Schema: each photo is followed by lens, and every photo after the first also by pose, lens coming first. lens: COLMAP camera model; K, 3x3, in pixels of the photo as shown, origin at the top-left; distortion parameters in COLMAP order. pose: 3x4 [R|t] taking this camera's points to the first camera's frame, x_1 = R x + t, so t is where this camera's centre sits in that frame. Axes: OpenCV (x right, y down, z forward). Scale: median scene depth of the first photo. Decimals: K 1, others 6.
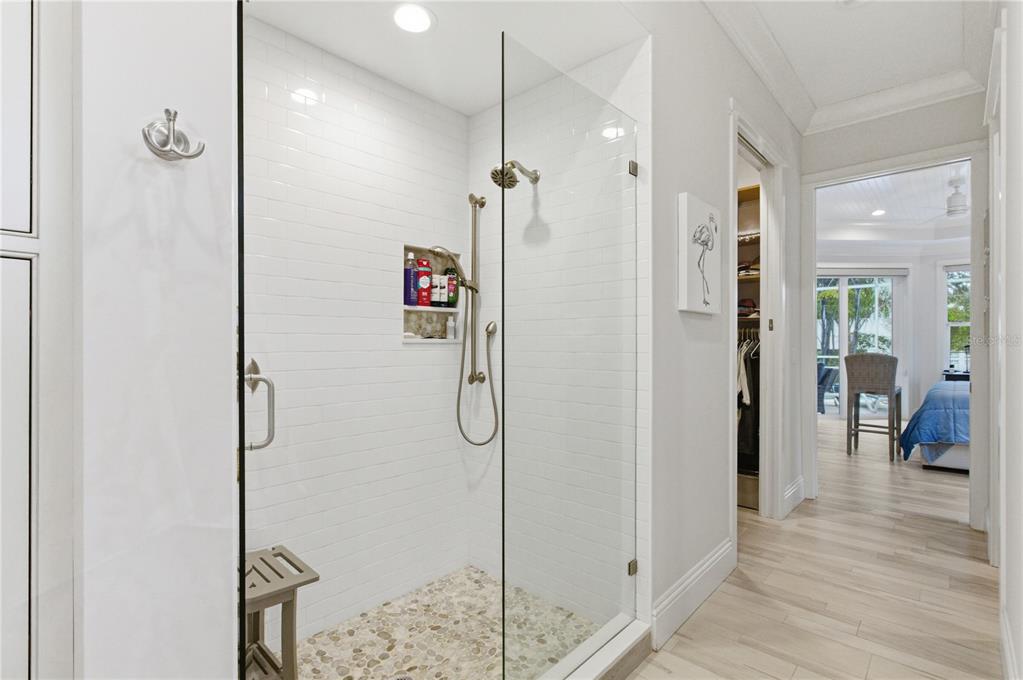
lens RADIAL K [[474.9, 0, 507.8], [0, 474.9, 341.5], [0, 0, 1]] dist [-0.007968, 0.004166]
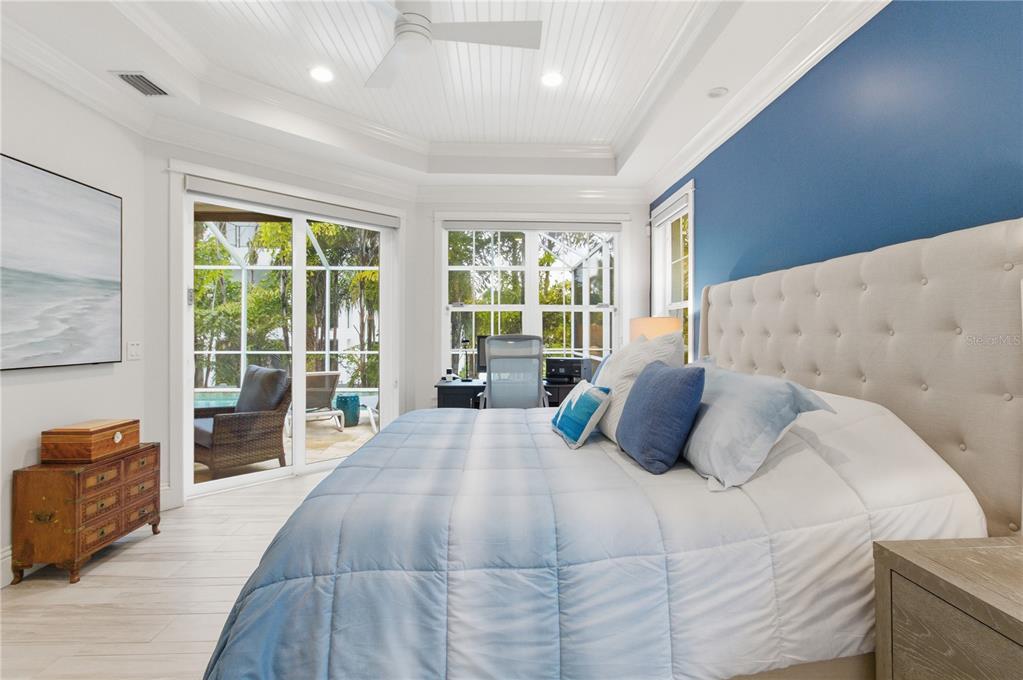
lens RADIAL K [[474.9, 0, 515.5], [0, 474.9, 336.5], [0, 0, 1]] dist [-0.007968, 0.004166]
pose [[0.699698, -0.003764, 0.714429, 0.504905], [-0.000728, 0.999982, 0.005982, 0.000137], [-0.714439, -0.004705, 0.699682, 0.450039]]
